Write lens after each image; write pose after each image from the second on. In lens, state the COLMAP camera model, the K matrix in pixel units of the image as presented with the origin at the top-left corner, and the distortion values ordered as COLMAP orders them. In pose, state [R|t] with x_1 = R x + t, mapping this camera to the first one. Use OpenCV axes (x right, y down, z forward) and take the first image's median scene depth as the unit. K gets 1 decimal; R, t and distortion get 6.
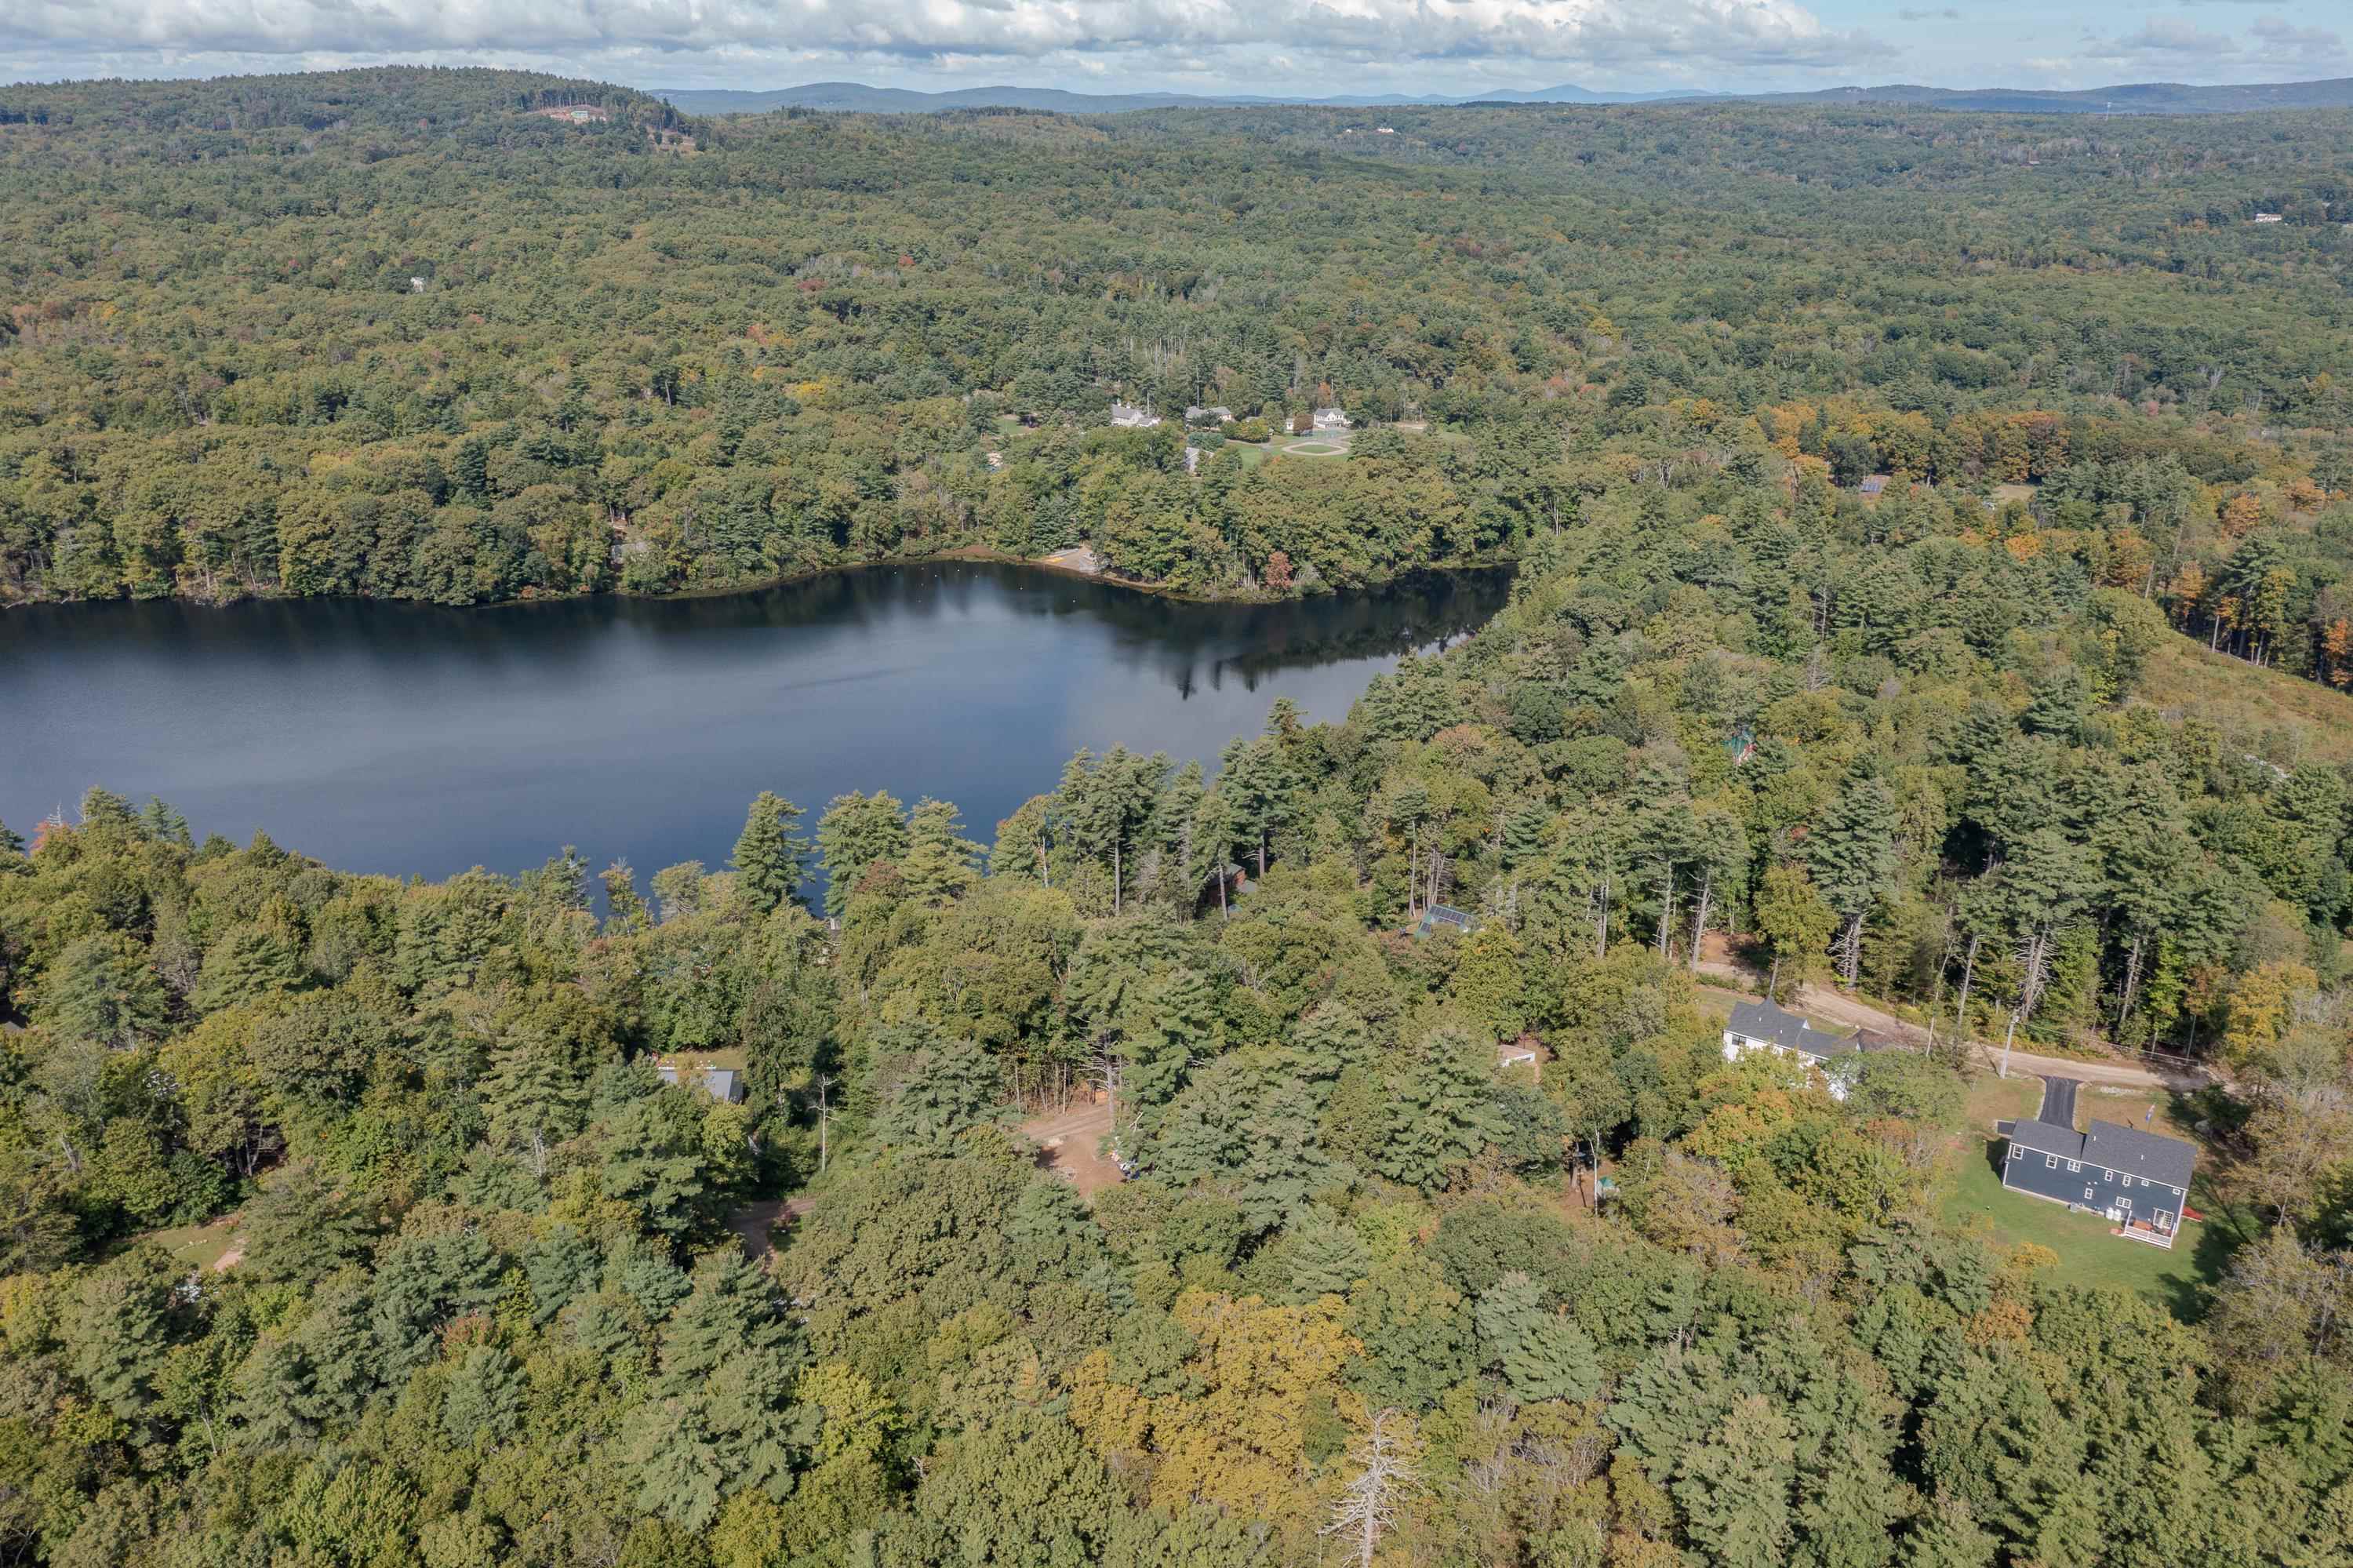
lens RADIAL K [[1856.5, 0, 1175.9], [0, 1856.5, 779.2], [0, 0, 1]] dist [-0.009250, -0.002714]
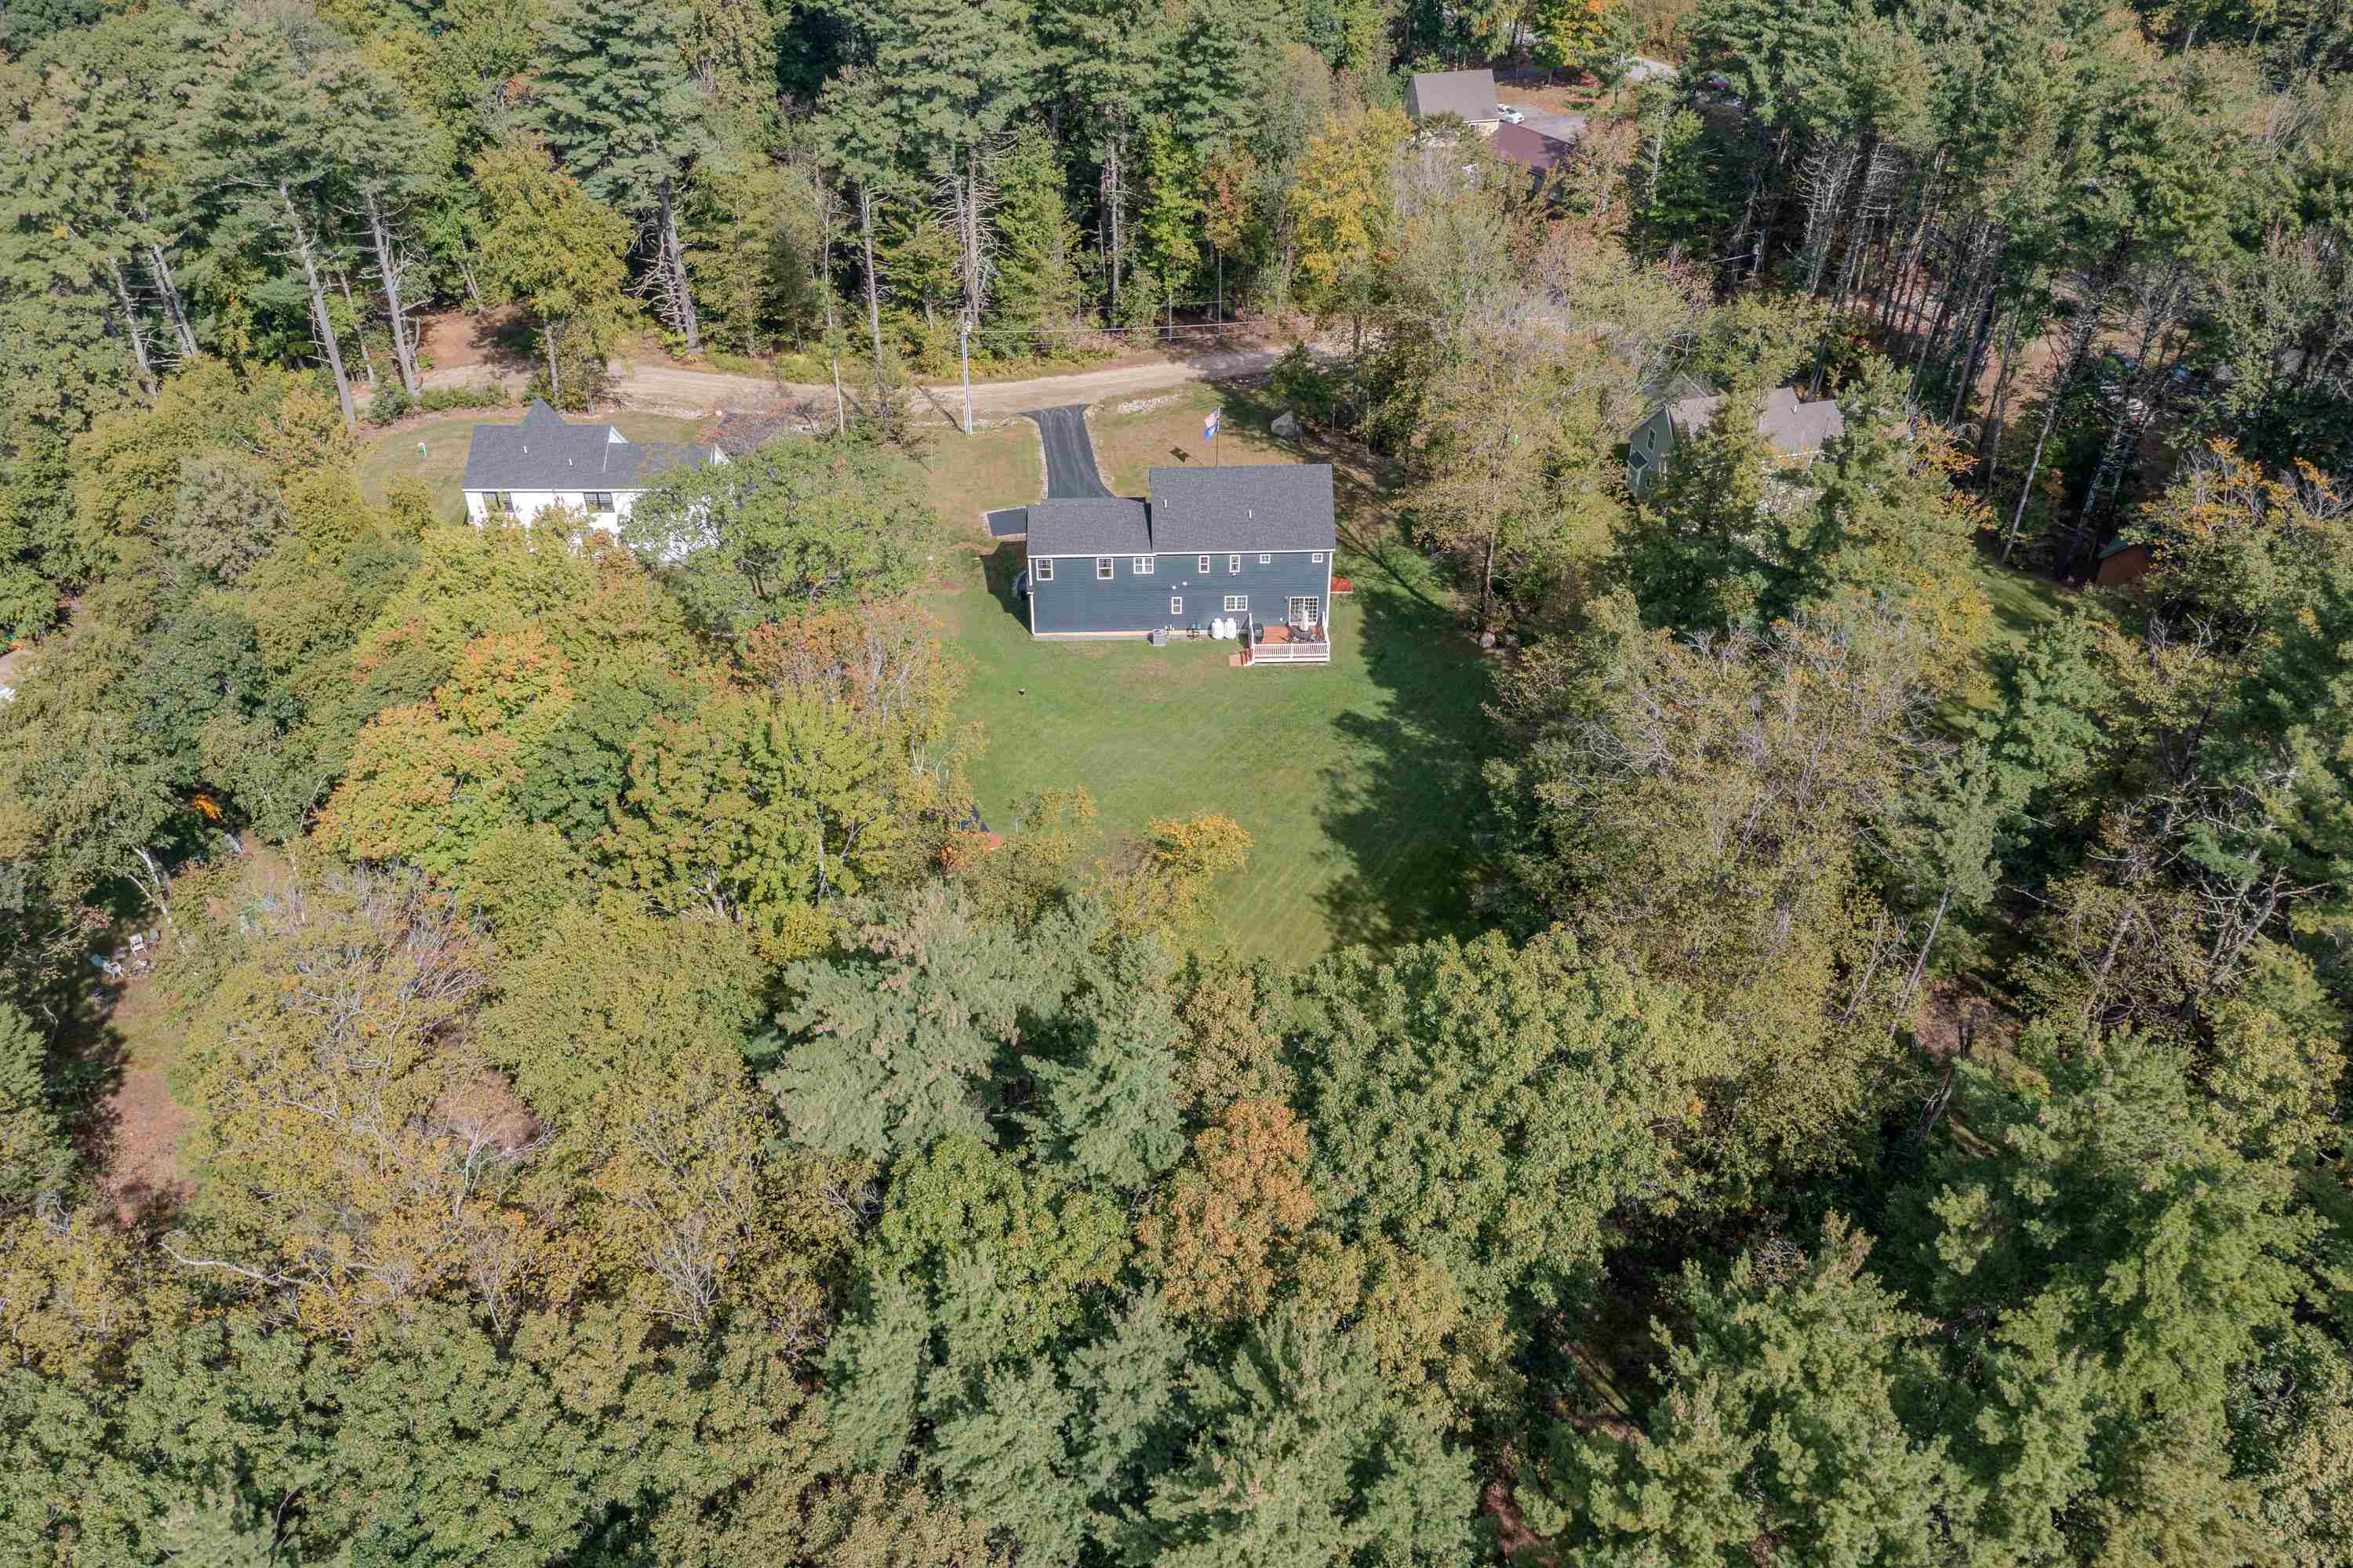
lens RADIAL K [[1856.5, 0, 1175.9], [0, 1856.5, 779.2], [0, 0, 1]] dist [-0.009250, -0.002714]
pose [[0.815607, -0.352290, 0.458995, 0.191509], [0.196963, 0.914945, 0.352252, 0.067128], [-0.544050, -0.196894, 0.815624, 0.463665]]
